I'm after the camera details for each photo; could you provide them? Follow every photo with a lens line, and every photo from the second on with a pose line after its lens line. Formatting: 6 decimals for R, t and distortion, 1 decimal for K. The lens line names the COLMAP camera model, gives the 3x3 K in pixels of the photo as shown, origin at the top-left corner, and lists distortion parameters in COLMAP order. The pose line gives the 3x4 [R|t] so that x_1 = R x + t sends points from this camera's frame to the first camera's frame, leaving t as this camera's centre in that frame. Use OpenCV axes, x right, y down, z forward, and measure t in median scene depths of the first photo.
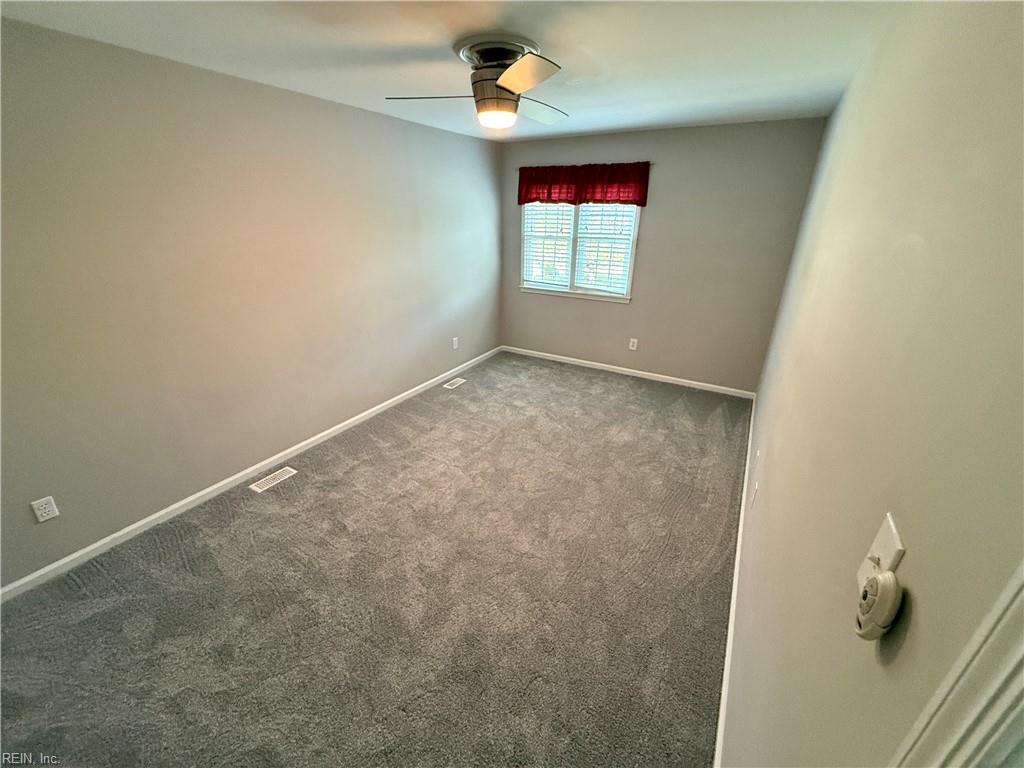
lens RADIAL K [[407.7, 0, 512.0], [0, 407.7, 384.0], [0, 0, 1]] dist [-0.007876, 0.000087]
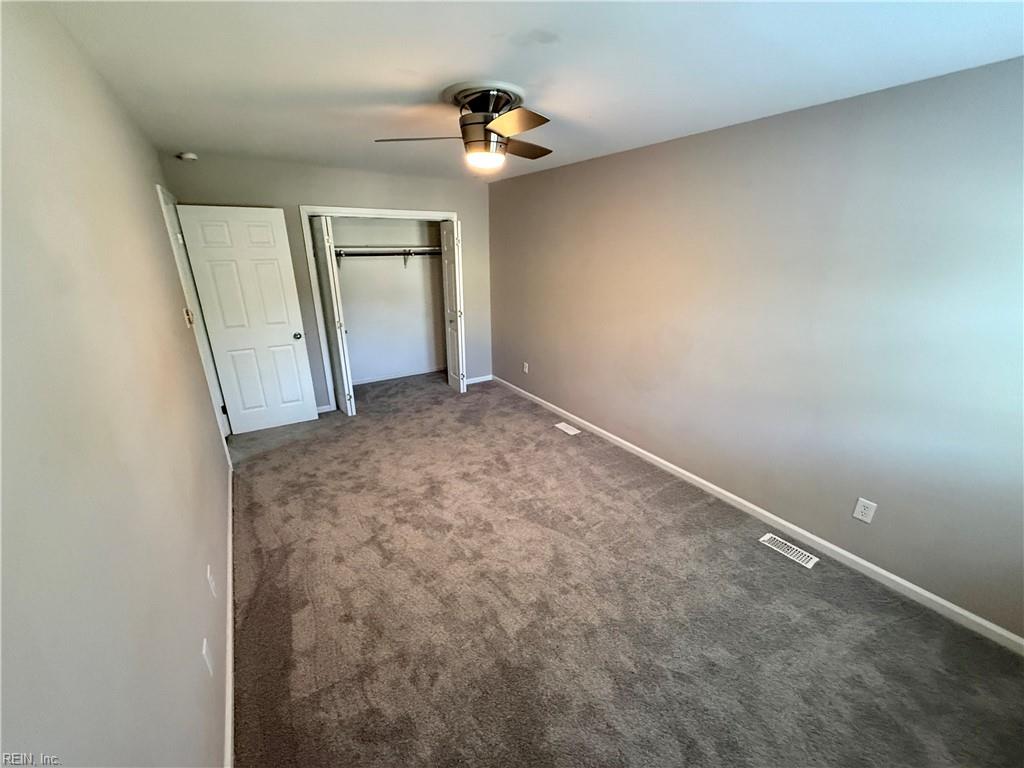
lens RADIAL K [[407.7, 0, 512.0], [0, 407.7, 384.0], [0, 0, 1]] dist [-0.007876, 0.000087]
pose [[-0.461771, 0.261201, -0.847668, 0.689961], [-0.353565, 0.822251, 0.445975, -0.474081], [0.813486, 0.505645, -0.287340, 1.220571]]
